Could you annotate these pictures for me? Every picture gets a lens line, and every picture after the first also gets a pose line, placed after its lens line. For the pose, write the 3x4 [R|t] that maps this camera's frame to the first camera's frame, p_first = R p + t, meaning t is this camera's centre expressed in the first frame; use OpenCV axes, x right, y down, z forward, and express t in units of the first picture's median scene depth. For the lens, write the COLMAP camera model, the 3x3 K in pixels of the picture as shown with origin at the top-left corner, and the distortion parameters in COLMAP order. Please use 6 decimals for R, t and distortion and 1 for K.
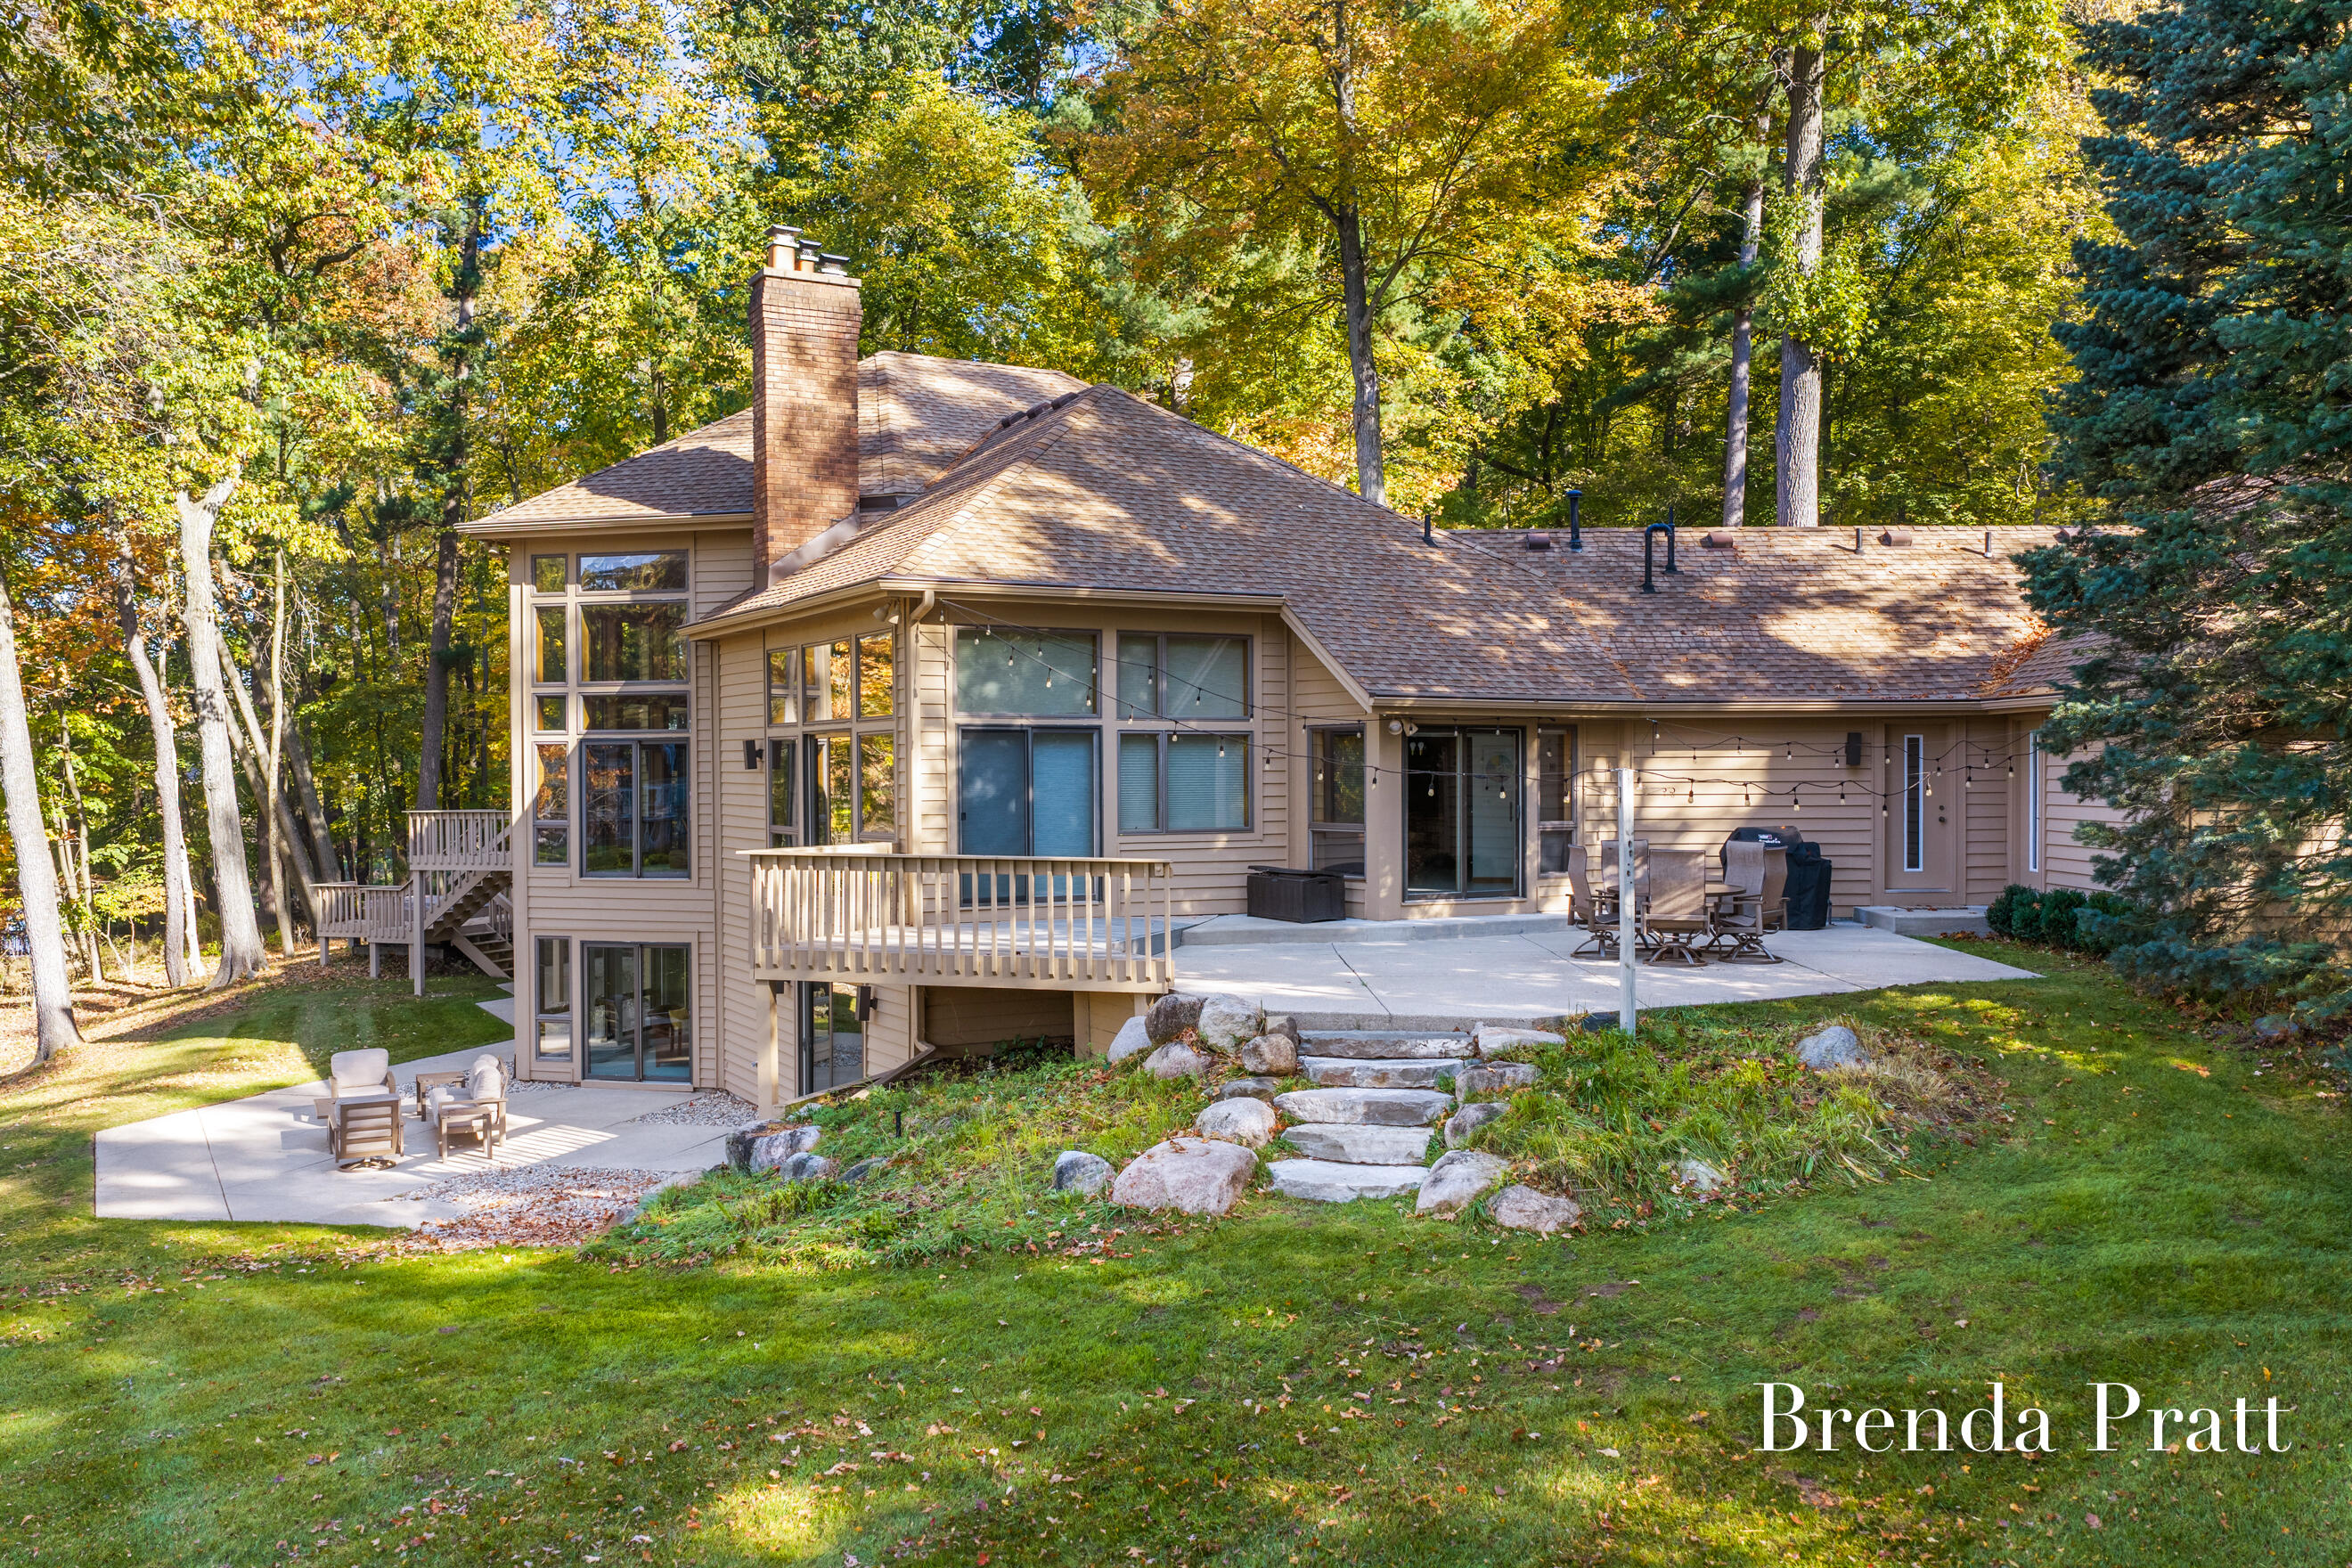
lens RADIAL K [[1912.3, 0, 1176.0], [0, 1912.3, 784.0], [0, 0, 1]] dist [-0.003209, -0.001419]
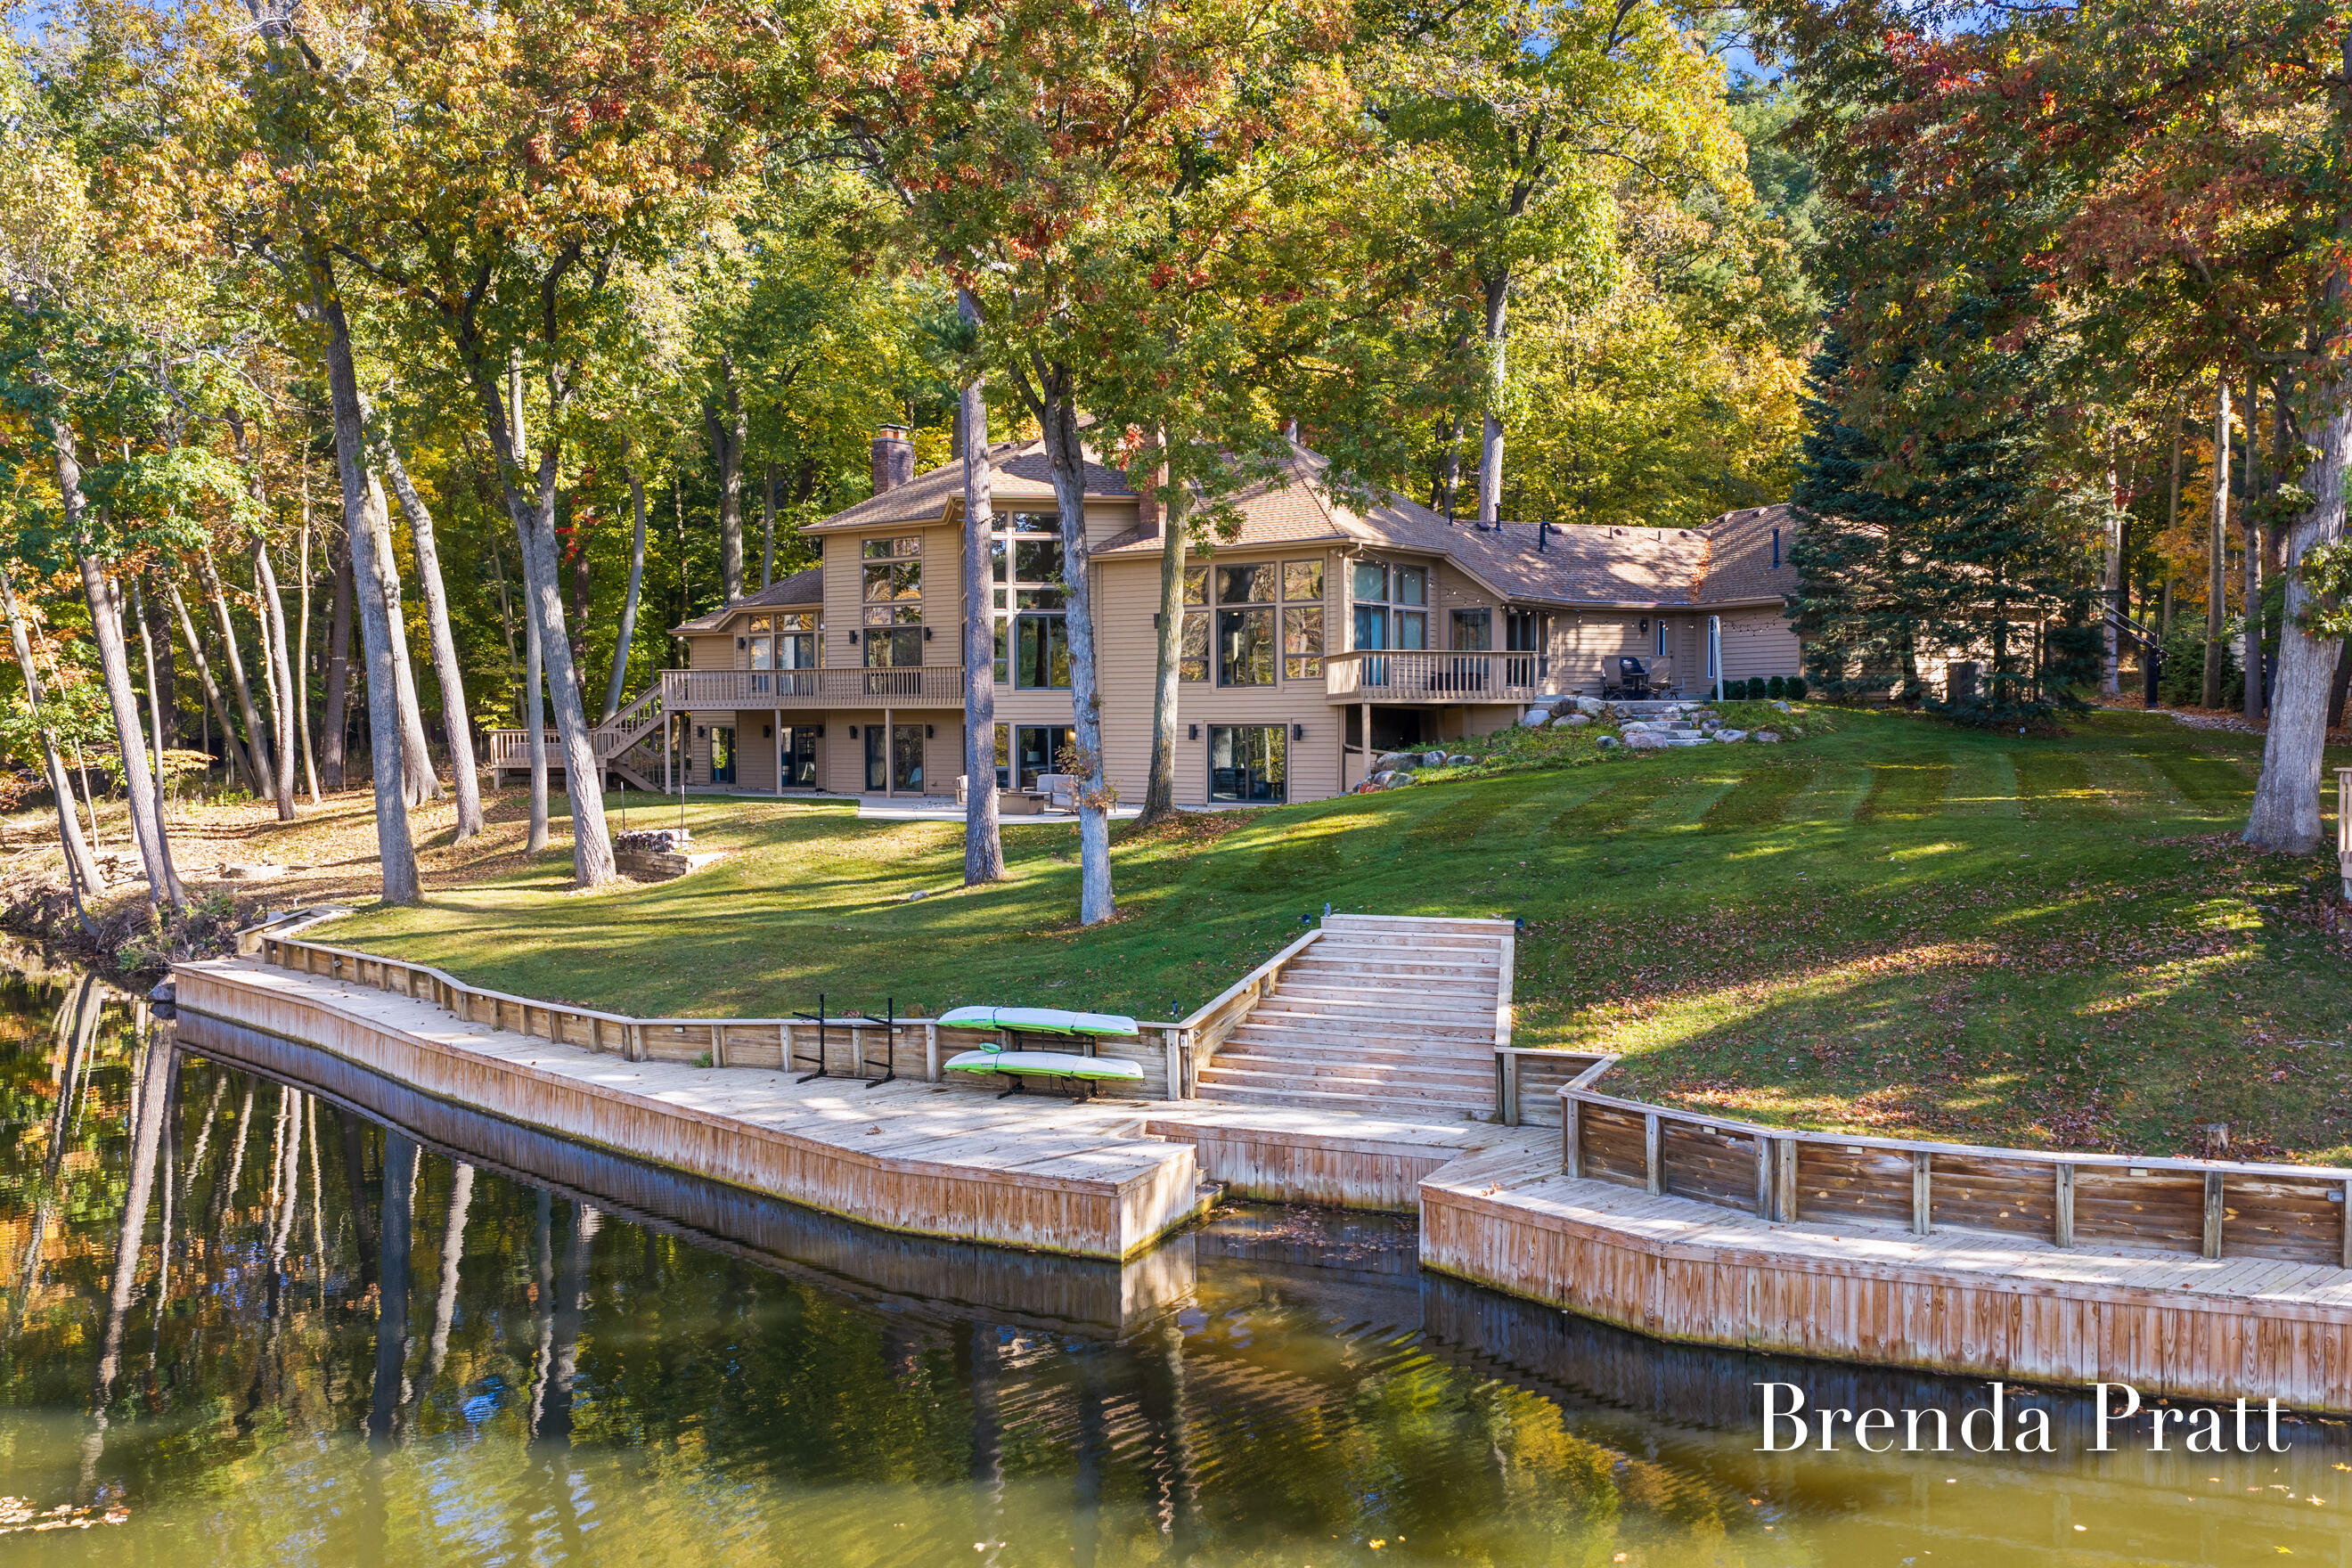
lens RADIAL K [[1912.3, 0, 1176.0], [0, 1912.3, 784.0], [0, 0, 1]] dist [-0.003209, -0.001419]
pose [[0.902368, -0.016907, 0.430635, -1.146969], [0.005950, 0.999624, 0.026778, 0.108024], [-0.430926, -0.021602, 0.902129, -0.837428]]
